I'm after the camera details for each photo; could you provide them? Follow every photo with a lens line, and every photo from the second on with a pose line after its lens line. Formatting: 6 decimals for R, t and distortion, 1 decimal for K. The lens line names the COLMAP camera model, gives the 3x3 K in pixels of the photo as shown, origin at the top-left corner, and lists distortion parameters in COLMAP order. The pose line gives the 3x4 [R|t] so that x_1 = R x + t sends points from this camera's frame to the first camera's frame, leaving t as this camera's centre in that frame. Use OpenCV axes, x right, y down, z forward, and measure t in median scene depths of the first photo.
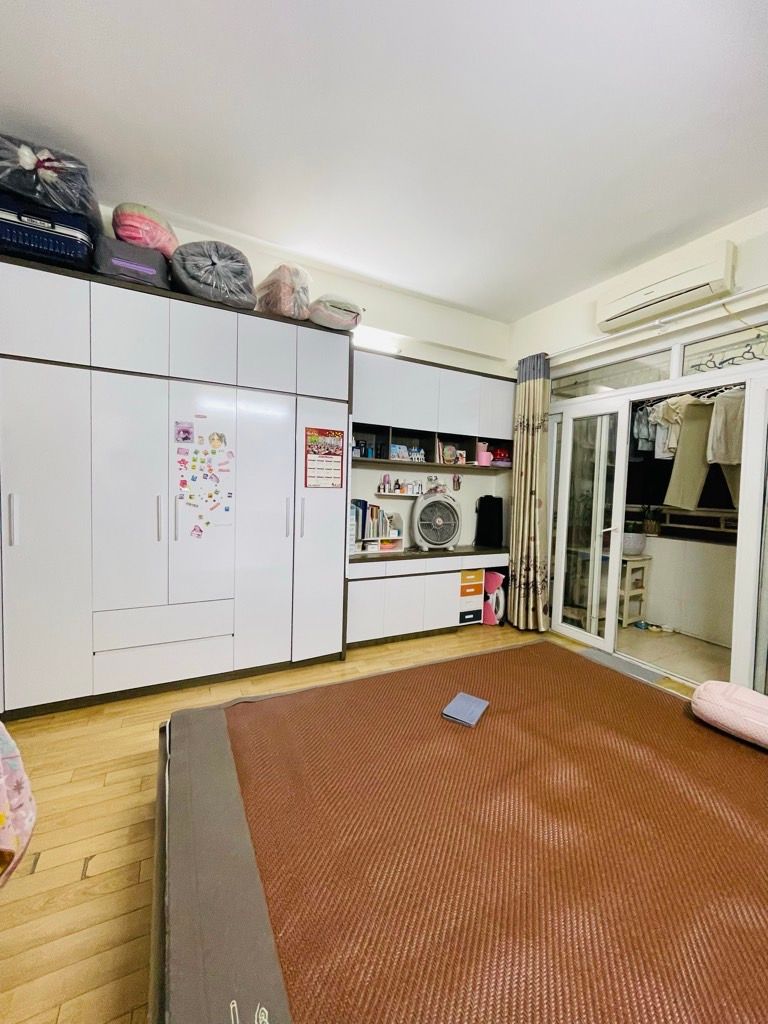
lens RADIAL K [[412.4, 0, 384.8], [0, 412.4, 508.0], [0, 0, 1]] dist [-0.002107, 0.000103]
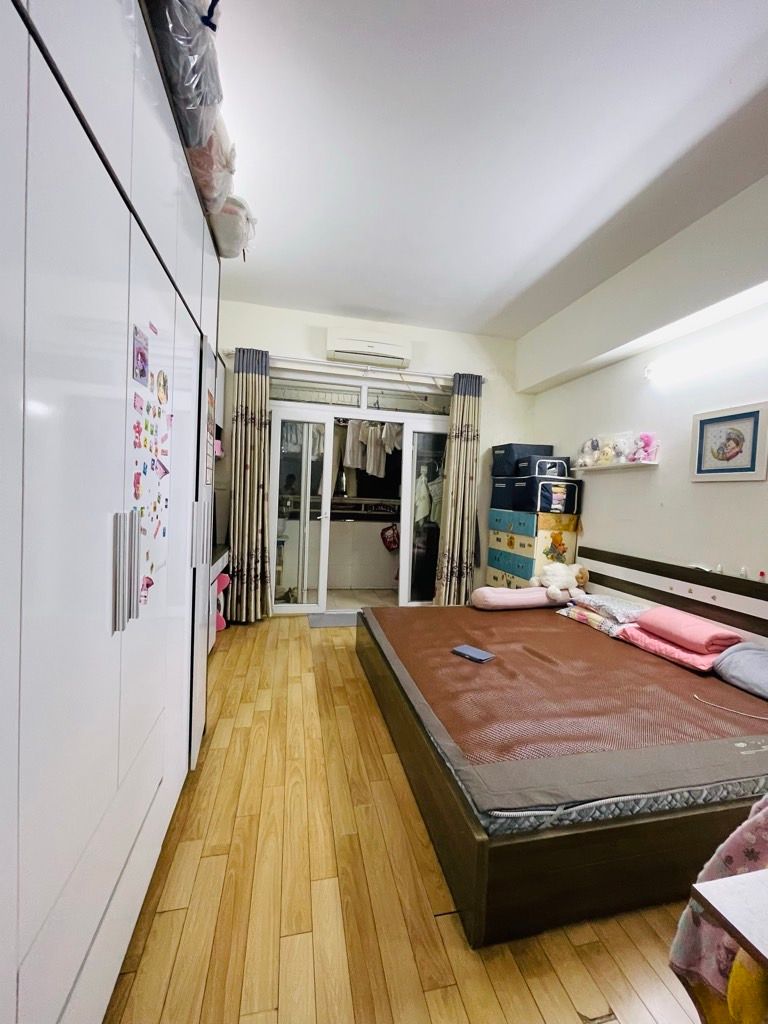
lens RADIAL K [[412.4, 0, 384.8], [0, 412.4, 508.0], [0, 0, 1]] dist [-0.002107, 0.000103]
pose [[0.267640, -0.052742, 0.962074, -0.556963], [0.012063, 0.998606, 0.051389, -0.034030], [-0.963443, -0.002148, 0.267904, 0.440036]]
